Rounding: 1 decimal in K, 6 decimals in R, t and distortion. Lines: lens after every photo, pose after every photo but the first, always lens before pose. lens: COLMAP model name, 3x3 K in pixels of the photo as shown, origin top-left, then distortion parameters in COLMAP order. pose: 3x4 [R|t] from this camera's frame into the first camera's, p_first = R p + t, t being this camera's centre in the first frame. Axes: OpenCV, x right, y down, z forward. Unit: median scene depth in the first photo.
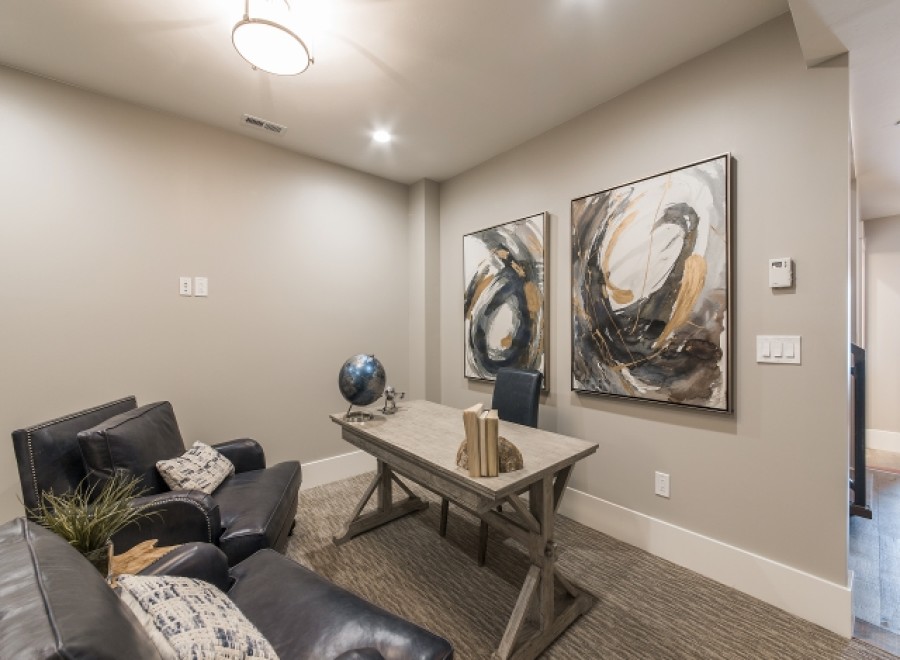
lens RADIAL K [[356.9, 0, 448.9], [0, 356.9, 326.4], [0, 0, 1]] dist [0.010137, -0.000042]
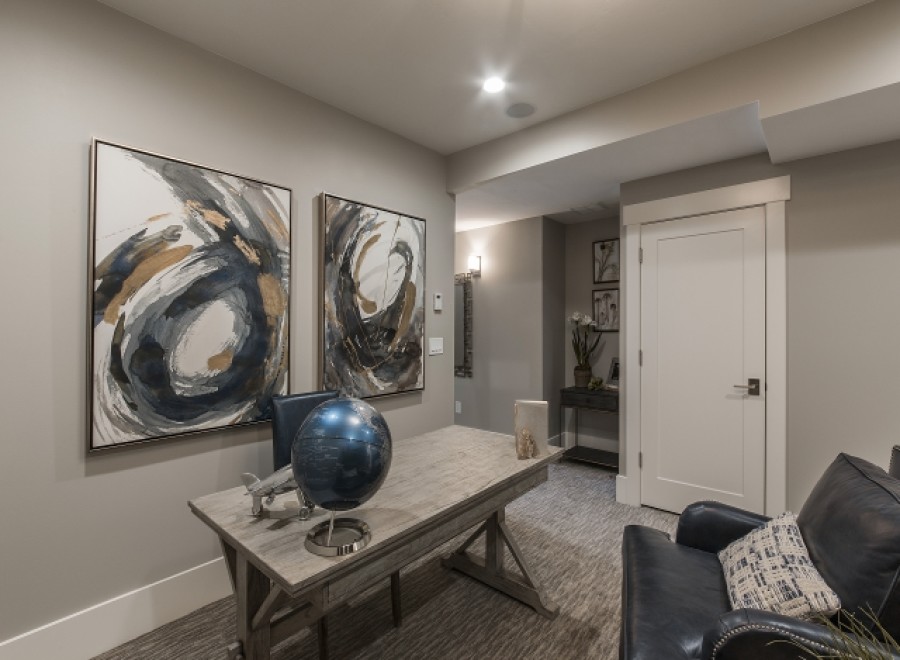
lens RADIAL K [[410.7, 0, 449.9], [0, 410.7, 328.6], [0, 0, 1]] dist [-0.004925, -0.000189]
pose [[-0.136708, 0.001959, 0.990609, -0.748186], [0.006253, 0.999980, -0.001115, -0.012395], [-0.990592, 0.006042, -0.136718, 0.870211]]
